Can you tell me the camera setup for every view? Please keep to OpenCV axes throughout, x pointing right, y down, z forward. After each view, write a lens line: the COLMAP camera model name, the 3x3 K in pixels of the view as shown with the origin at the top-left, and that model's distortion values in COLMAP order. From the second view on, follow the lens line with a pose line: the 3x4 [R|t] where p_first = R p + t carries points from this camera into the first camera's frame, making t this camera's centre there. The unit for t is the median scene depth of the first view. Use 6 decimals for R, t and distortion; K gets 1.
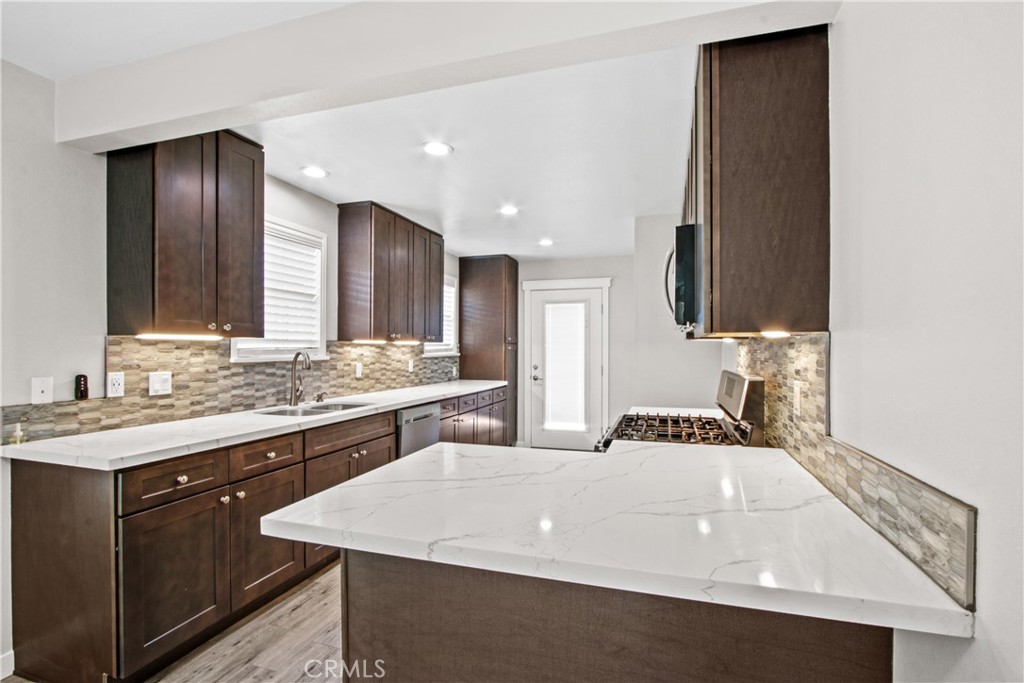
lens RADIAL K [[484.2, 0, 512.0], [0, 484.2, 341.5], [0, 0, 1]] dist [-0.013307, 0.000574]
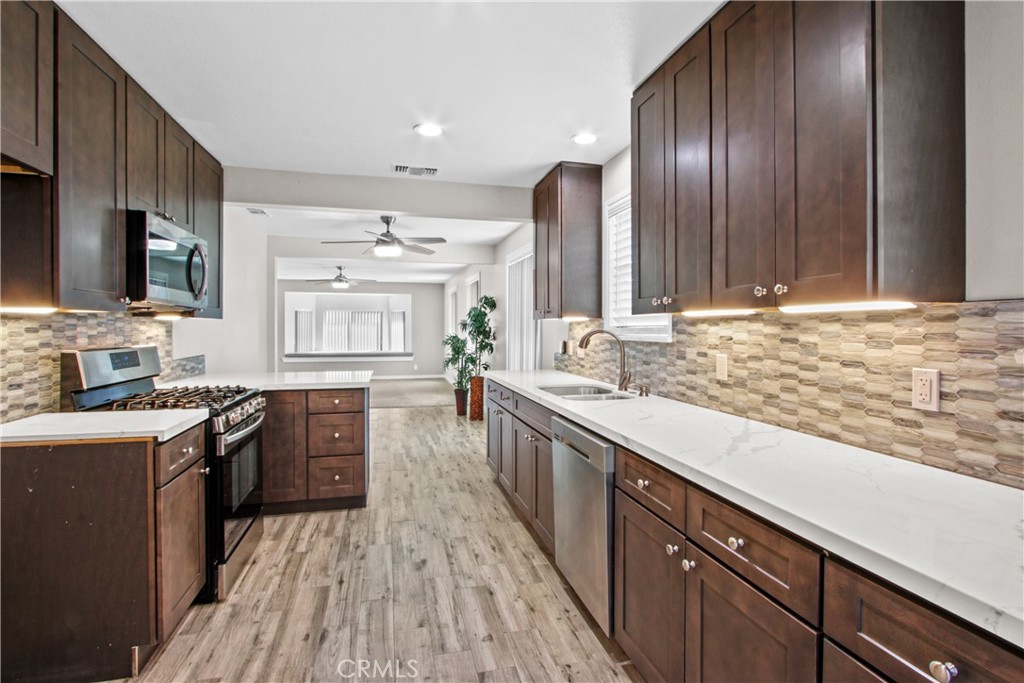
lens RADIAL K [[484.2, 0, 512.0], [0, 484.2, 341.5], [0, 0, 1]] dist [-0.013307, 0.000574]
pose [[-0.842971, 0.007829, -0.537903, 0.163639], [0.000308, 0.999901, 0.014070, 0.023624], [0.537960, 0.011694, -0.842890, 1.323250]]
